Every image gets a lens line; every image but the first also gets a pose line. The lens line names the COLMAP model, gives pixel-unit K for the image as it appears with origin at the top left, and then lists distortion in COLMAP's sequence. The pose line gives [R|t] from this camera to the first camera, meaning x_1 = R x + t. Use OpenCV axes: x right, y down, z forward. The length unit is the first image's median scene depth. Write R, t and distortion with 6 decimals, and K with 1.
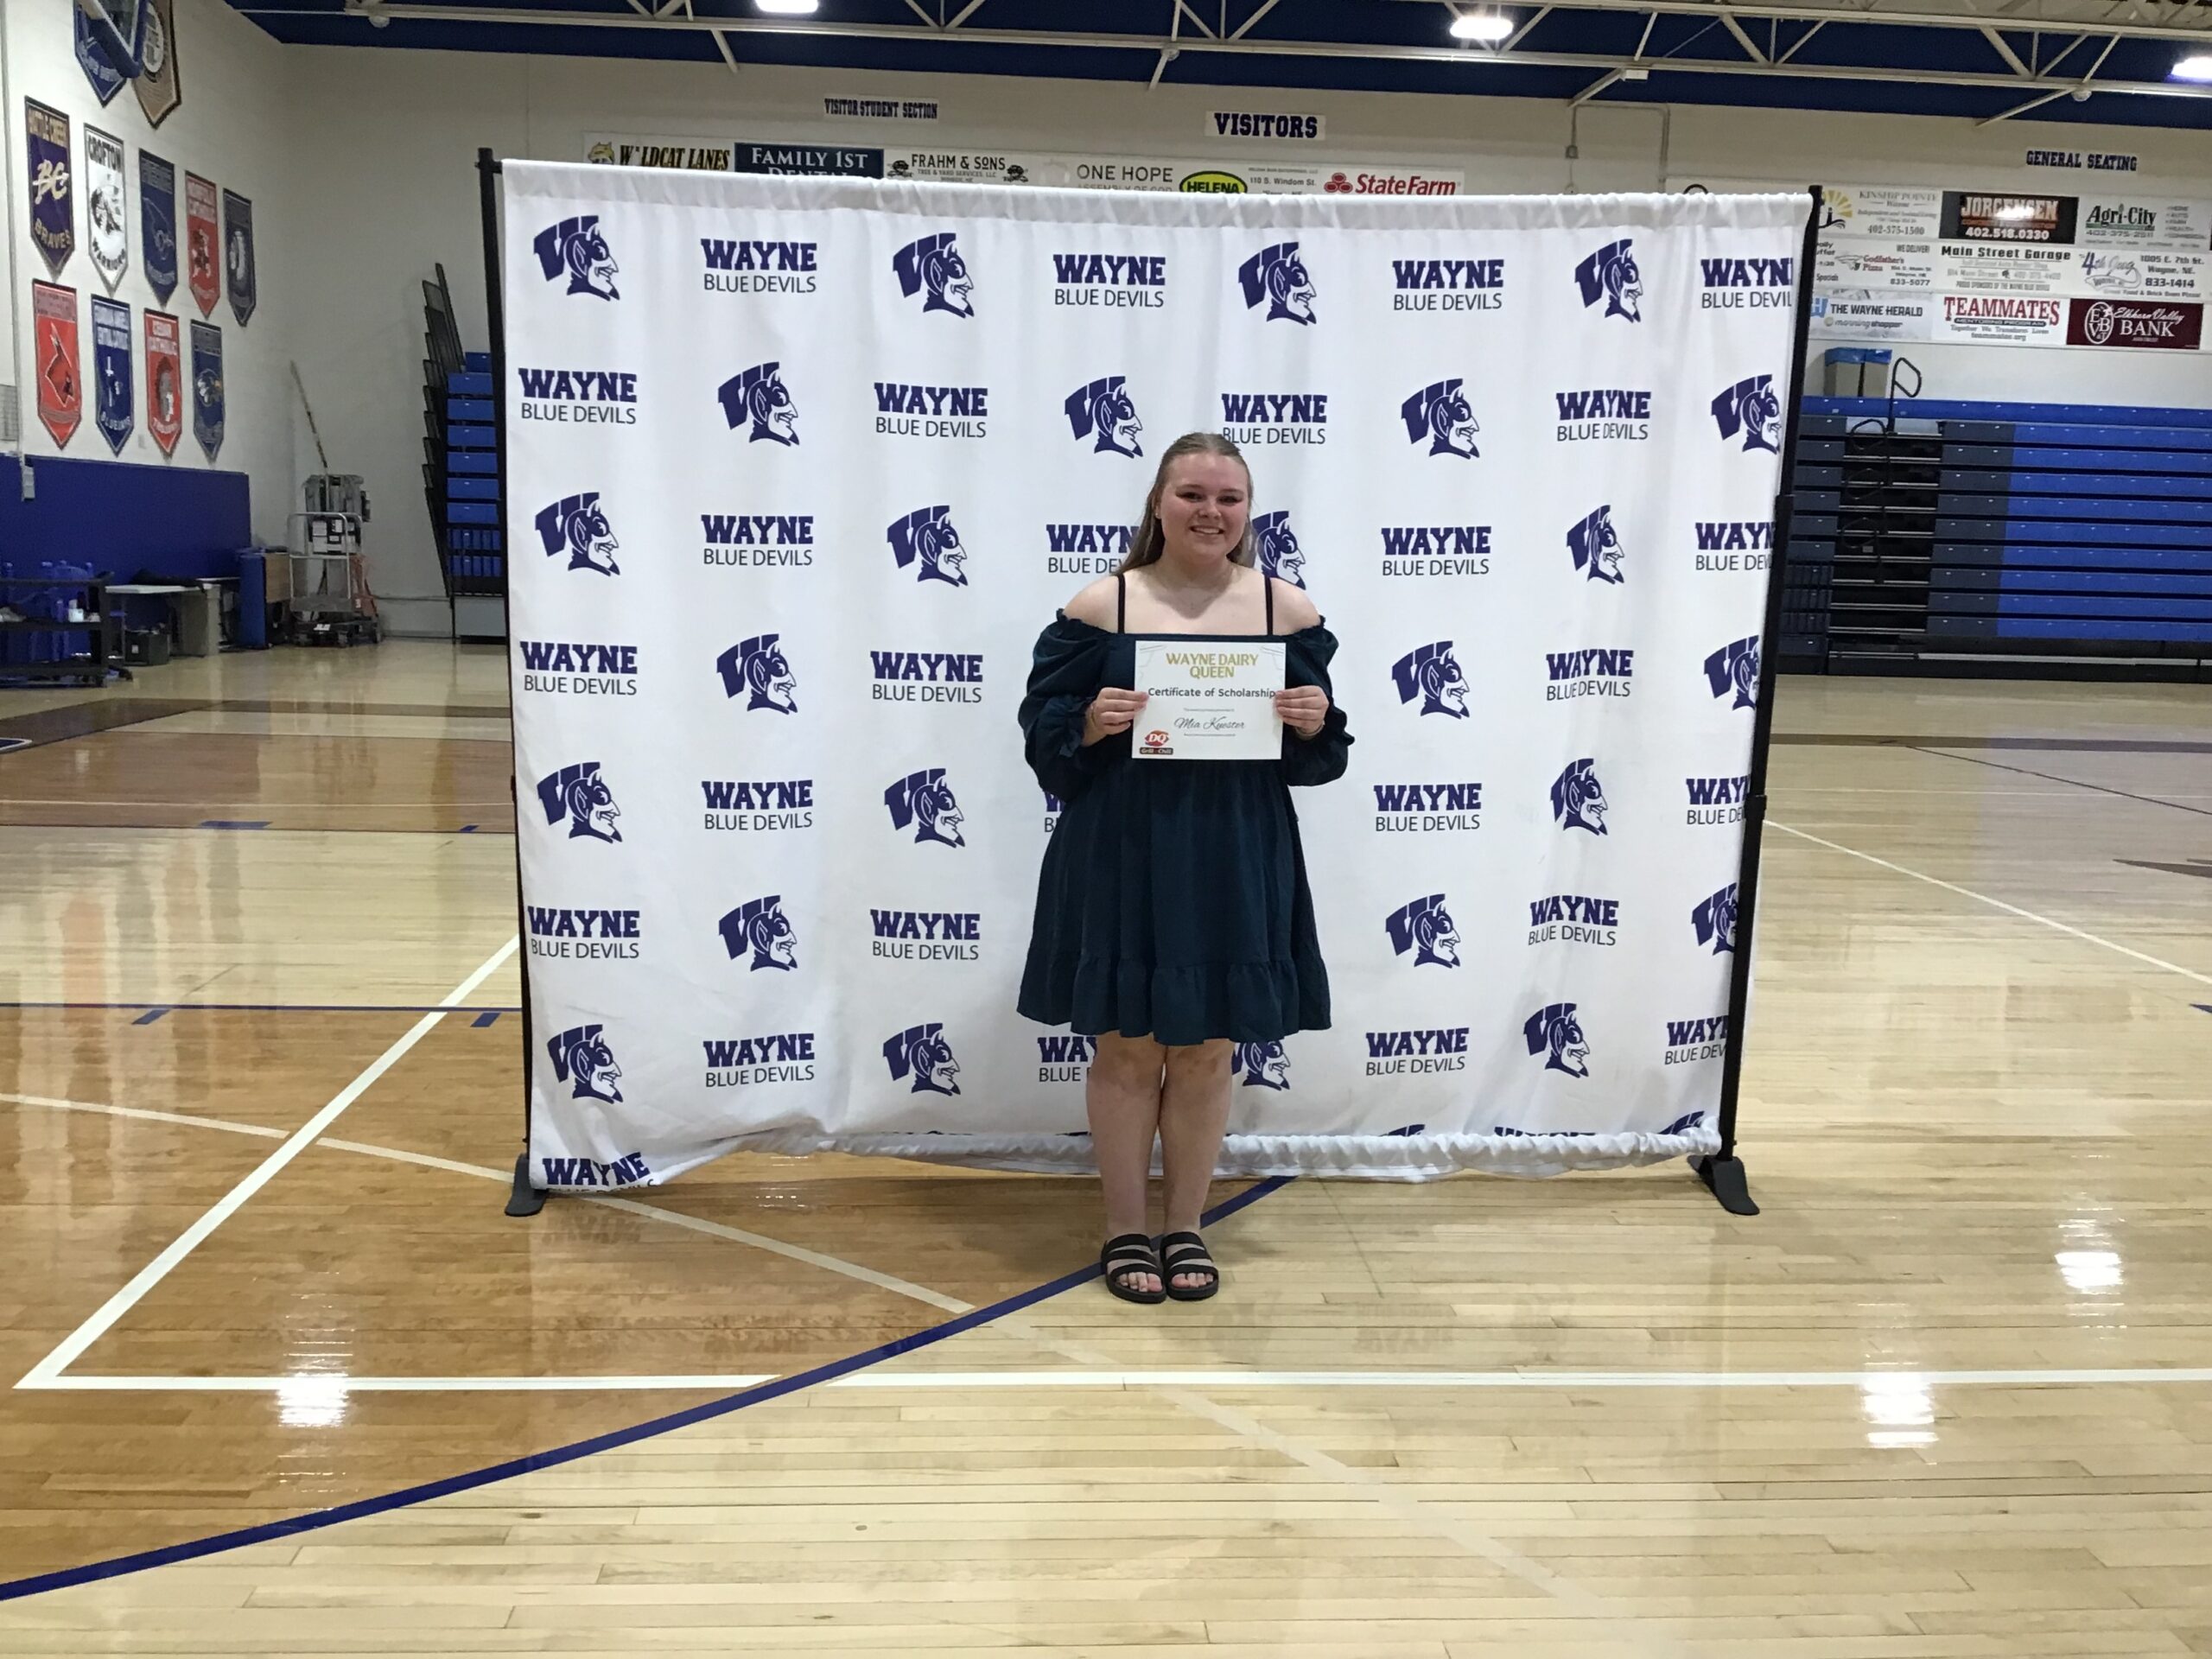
lens RADIAL K [[1992.0, 0, 1101.9], [0, 1992.0, 830.8], [0, 0, 1]] dist [0.121308, -0.235979]
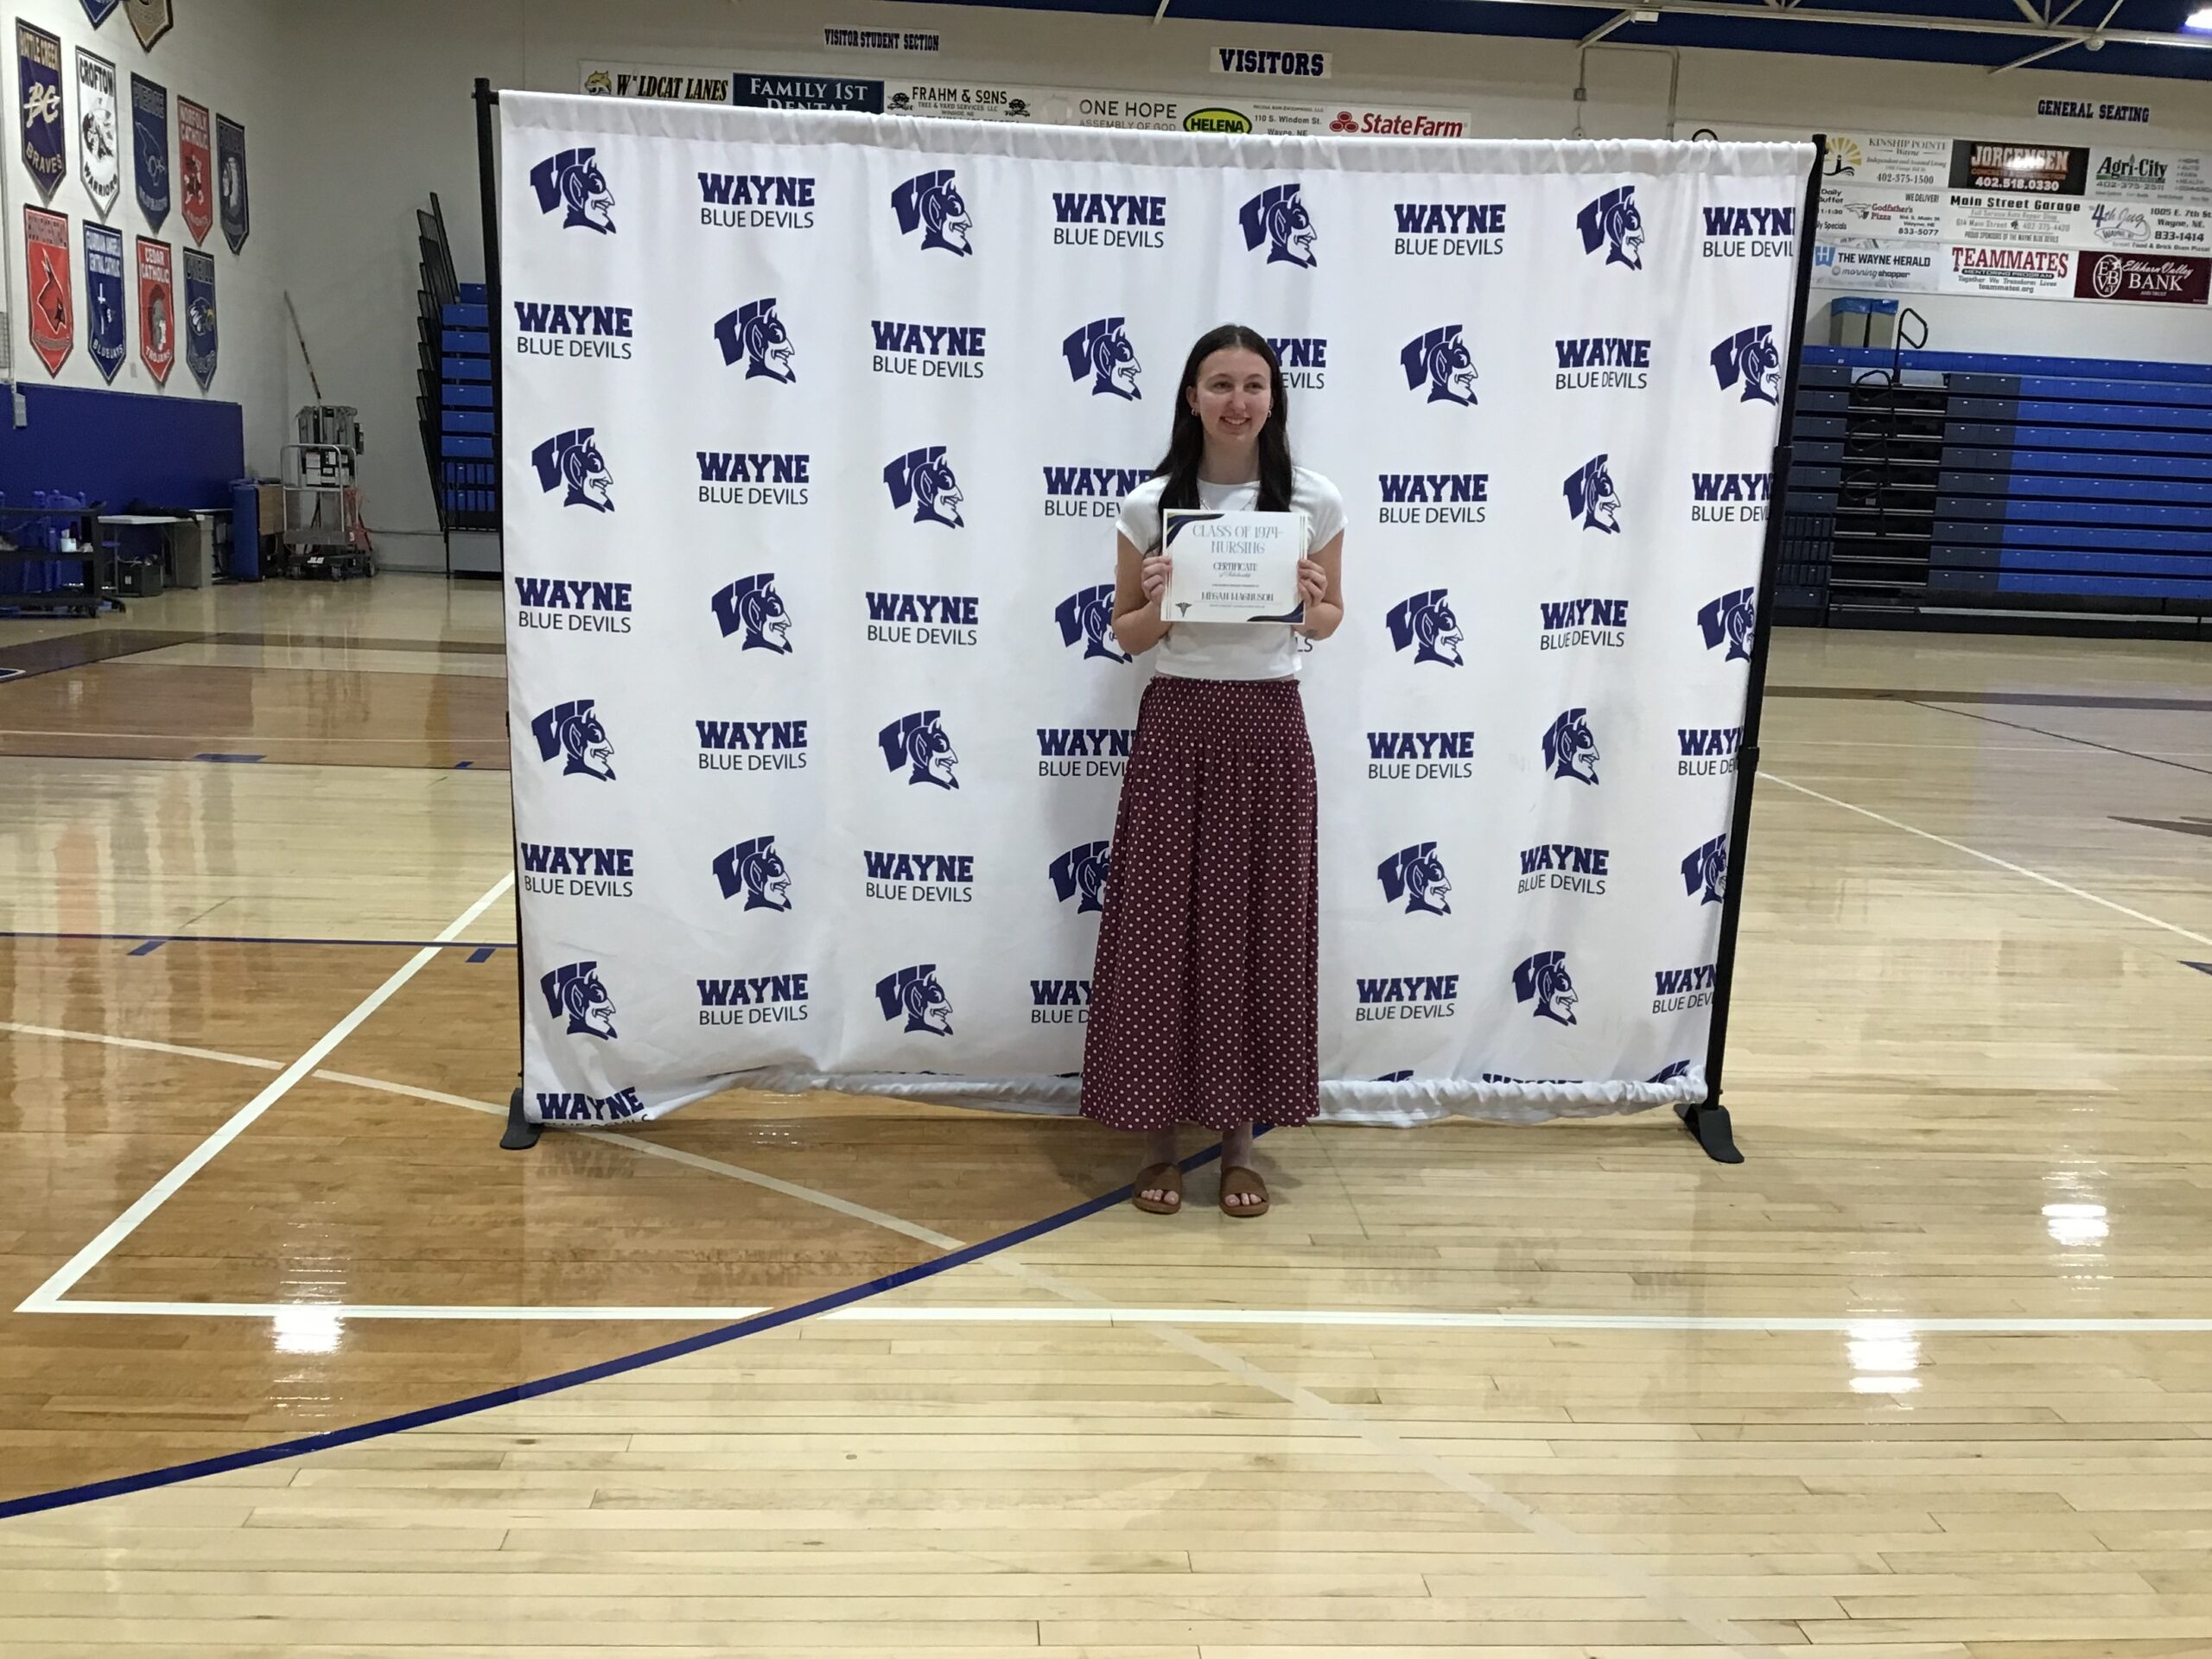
lens RADIAL K [[1996.9, 0, 1107.8], [0, 1996.9, 841.1], [0, 0, 1]] dist [0.108506, -0.210696]
pose [[0.999917, 0.011887, 0.004982, 0.001630], [-0.012043, 0.999396, 0.032591, 0.000542], [-0.004591, -0.032648, 0.999456, -0.006072]]
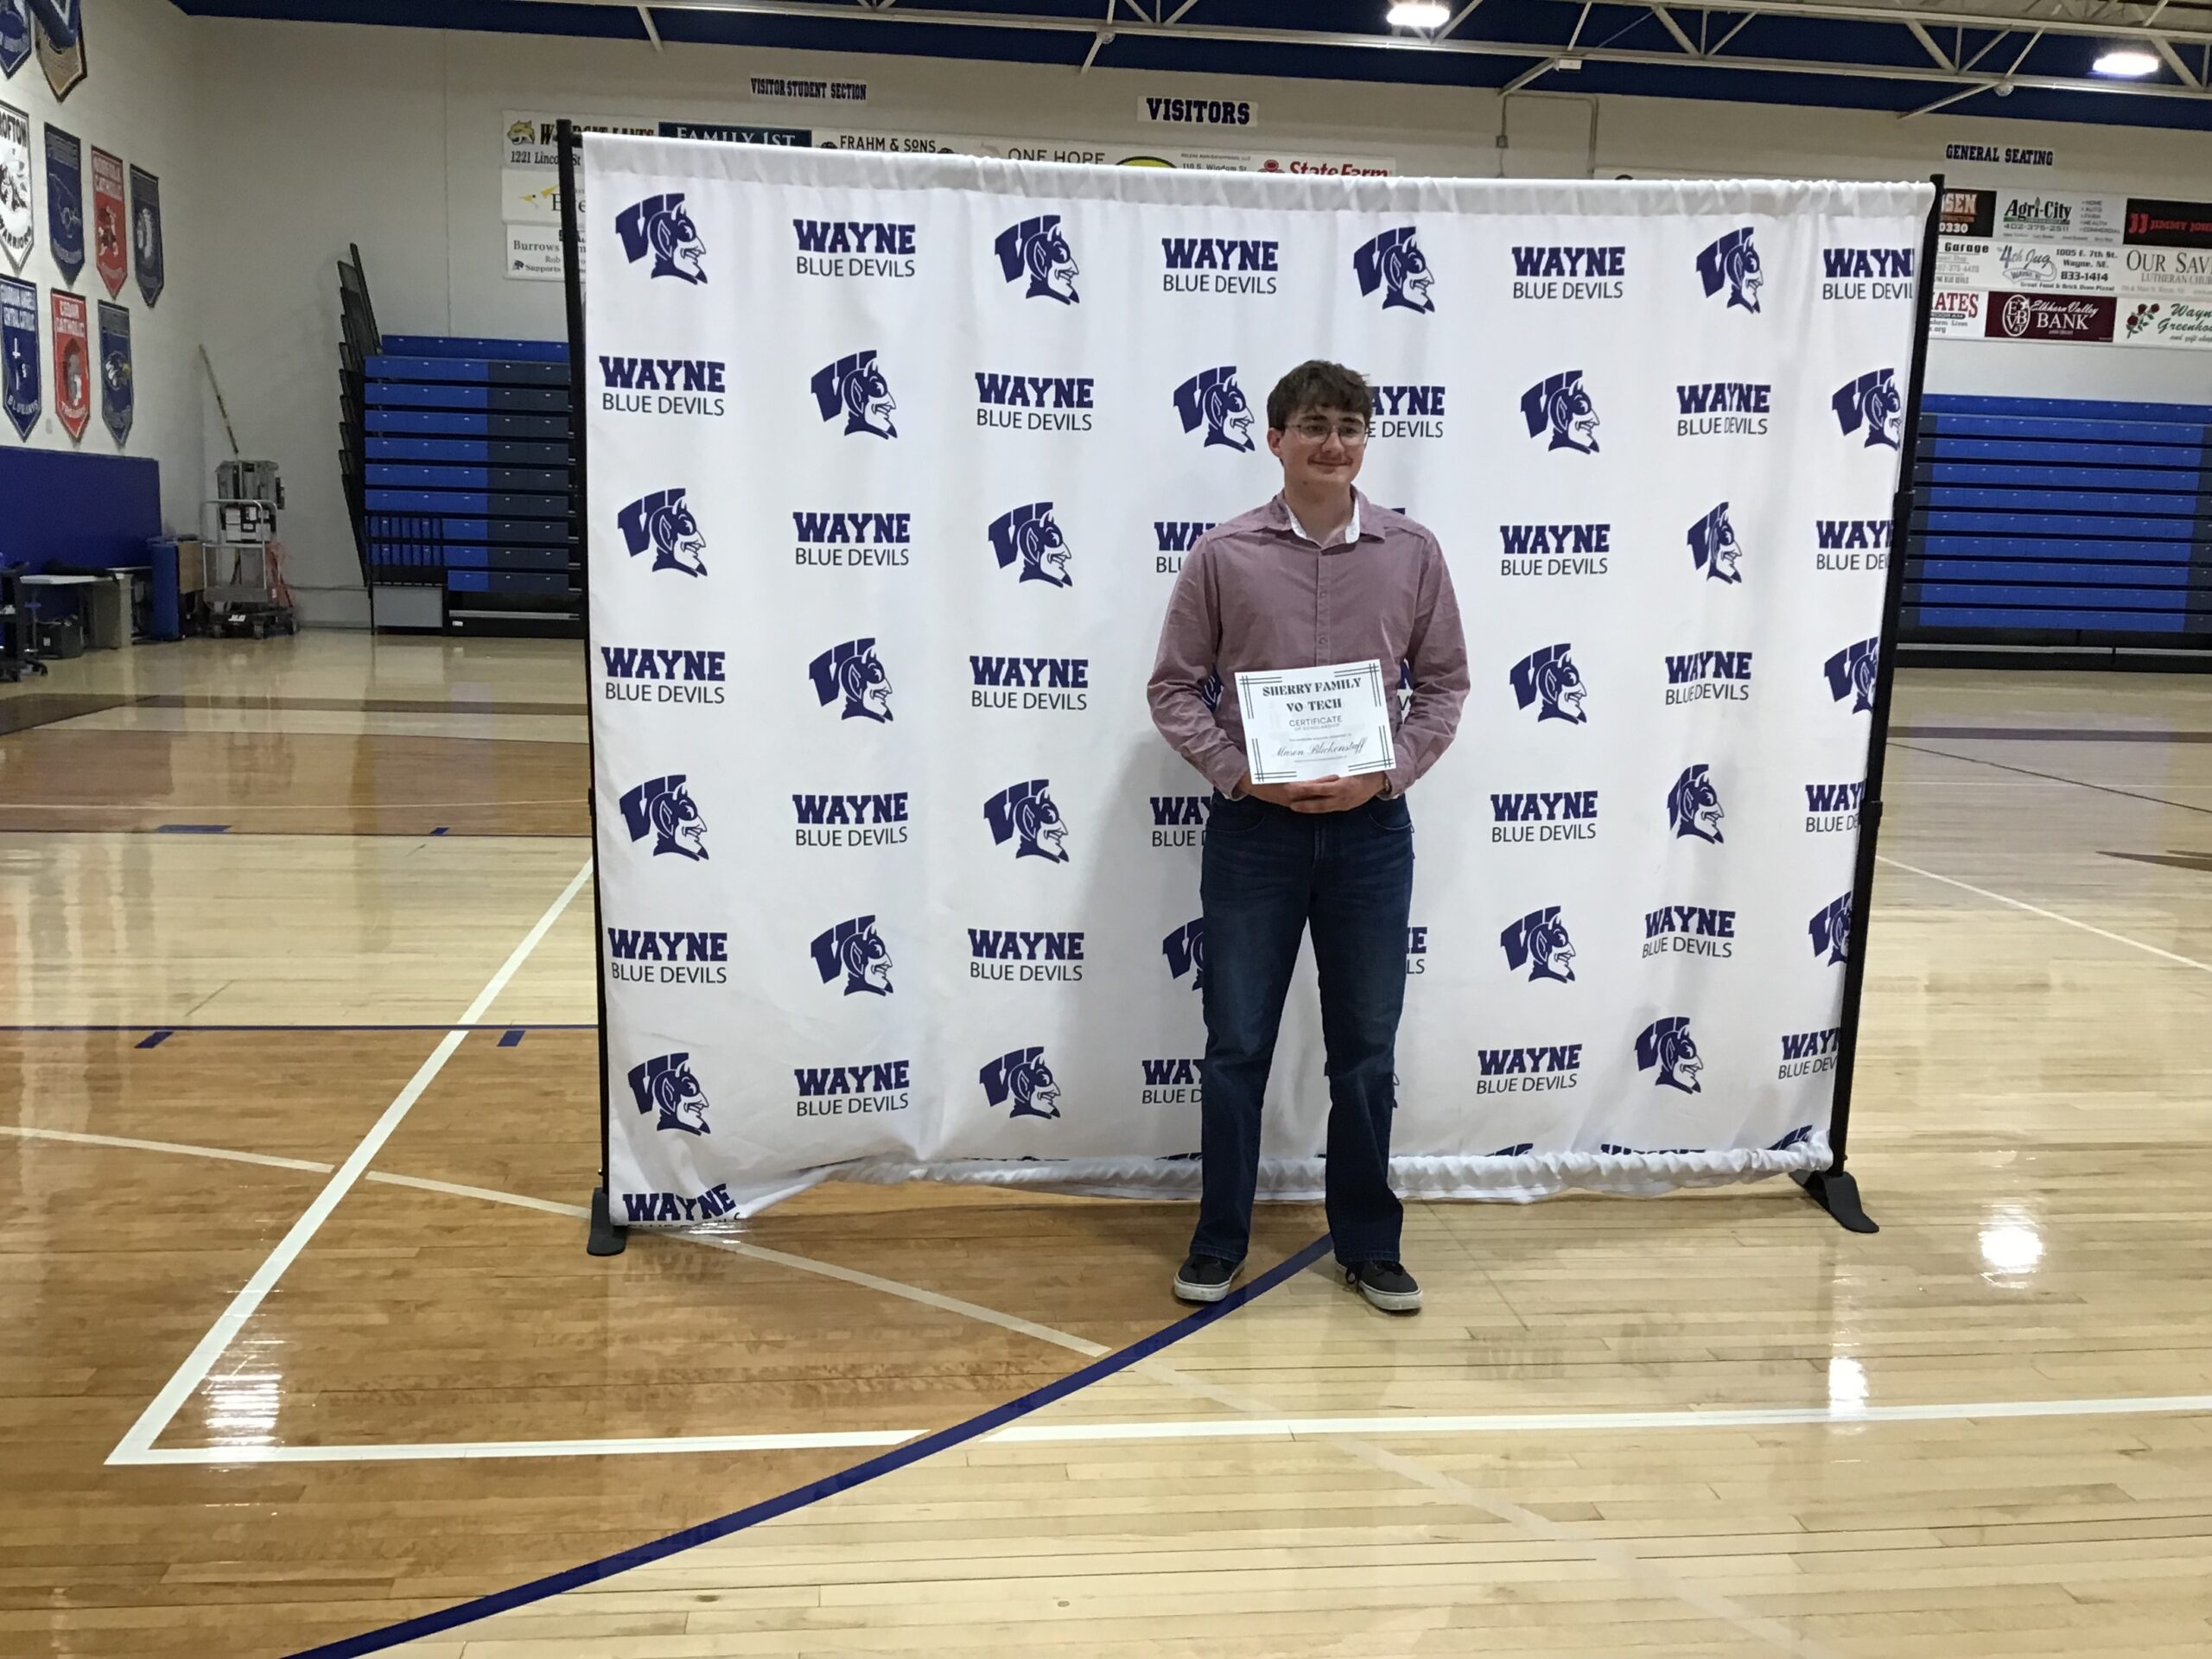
lens RADIAL K [[1993.1, 0, 1102.2], [0, 1993.1, 836.6], [0, 0, 1]] dist [0.096214, -0.182464]
pose [[0.998731, -0.006419, 0.049943, -0.098345], [0.005946, 0.999936, 0.009627, -0.012515], [-0.050001, -0.009318, 0.998706, 0.048160]]
